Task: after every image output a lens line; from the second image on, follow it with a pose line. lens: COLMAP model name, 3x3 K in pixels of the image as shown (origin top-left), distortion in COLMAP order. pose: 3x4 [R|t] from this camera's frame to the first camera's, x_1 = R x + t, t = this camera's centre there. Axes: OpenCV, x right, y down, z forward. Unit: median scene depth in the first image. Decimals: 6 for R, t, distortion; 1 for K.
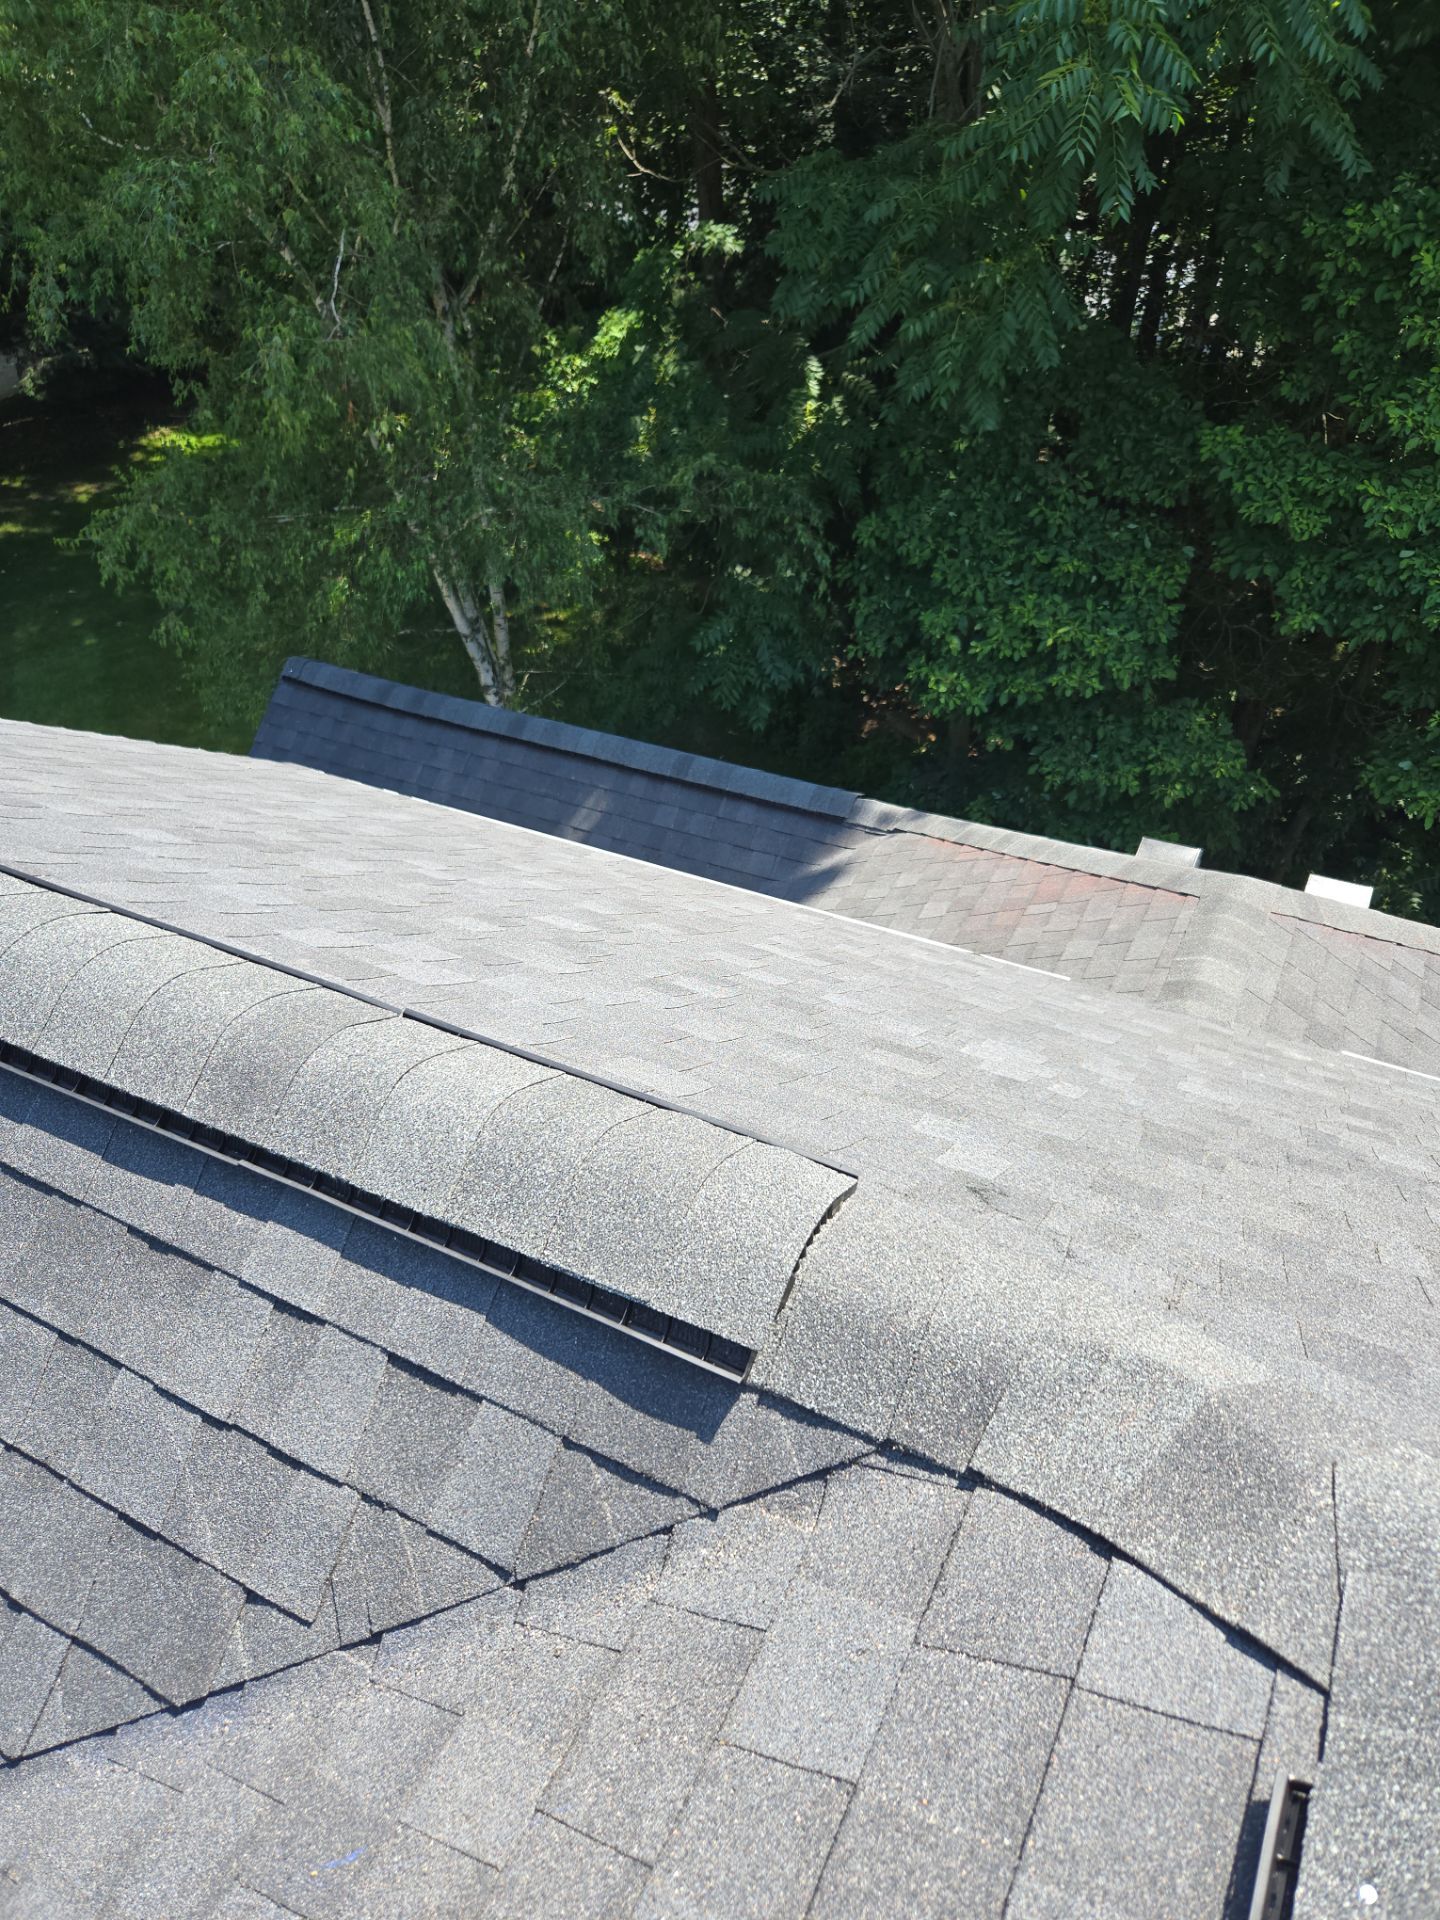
lens RADIAL K [[1284.4, 0, 724.3], [0, 1284.4, 960.4], [0, 0, 1]] dist [0.033060, 0.001246]
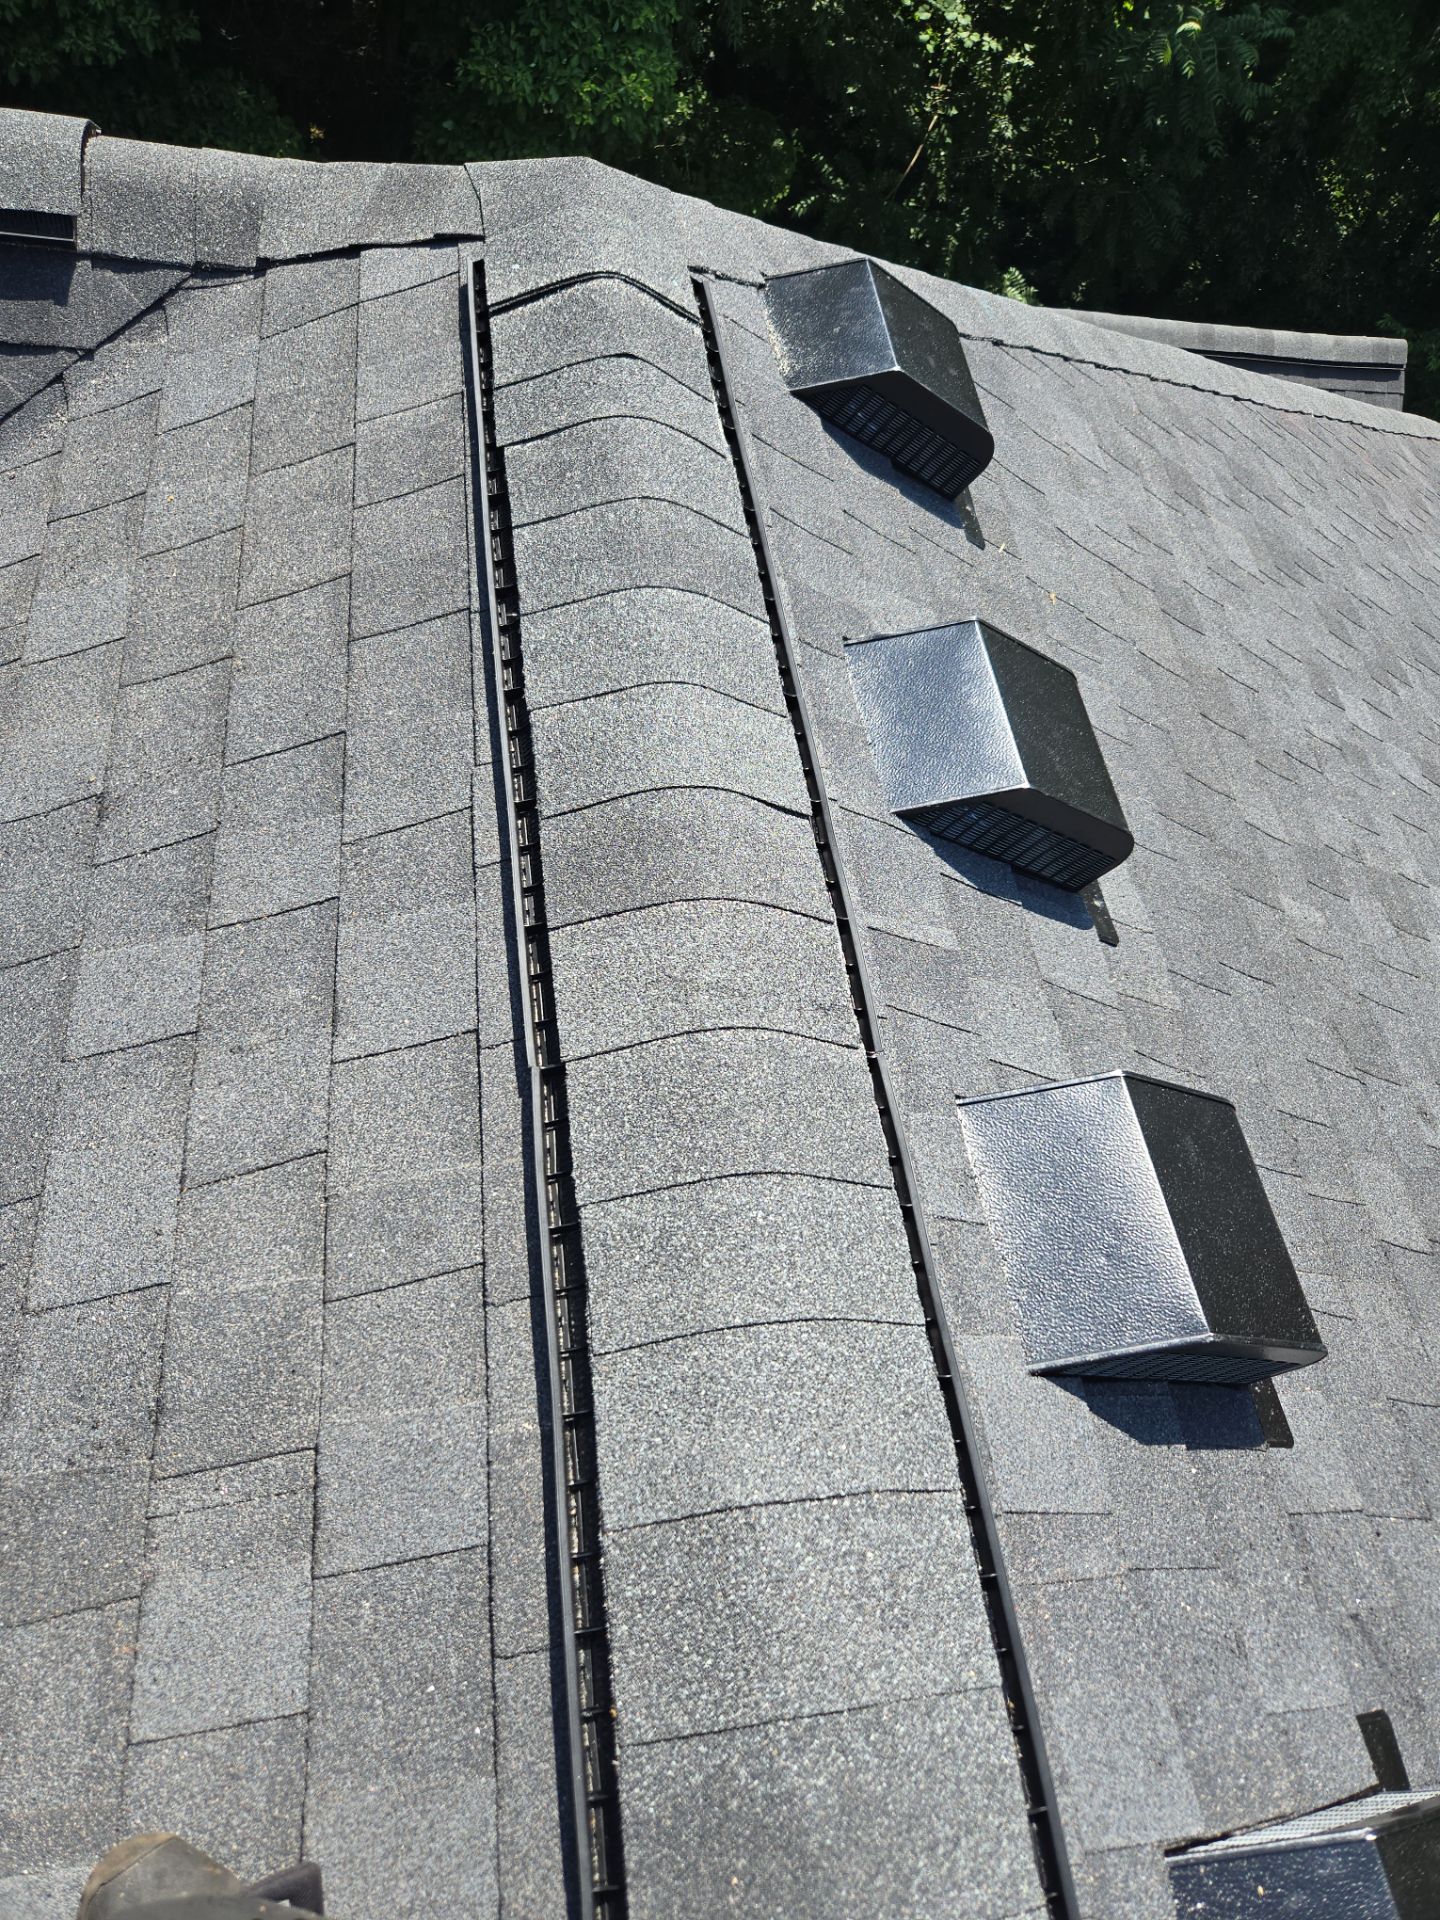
lens RADIAL K [[1311.1, 0, 707.8], [0, 1311.1, 962.3], [0, 0, 1]] dist [0.072524, -0.058081]
pose [[0.797513, -0.373011, 0.474168, -0.056979], [0.199278, 0.904714, 0.376537, 0.087124], [-0.569439, -0.205802, 0.795855, -0.090092]]
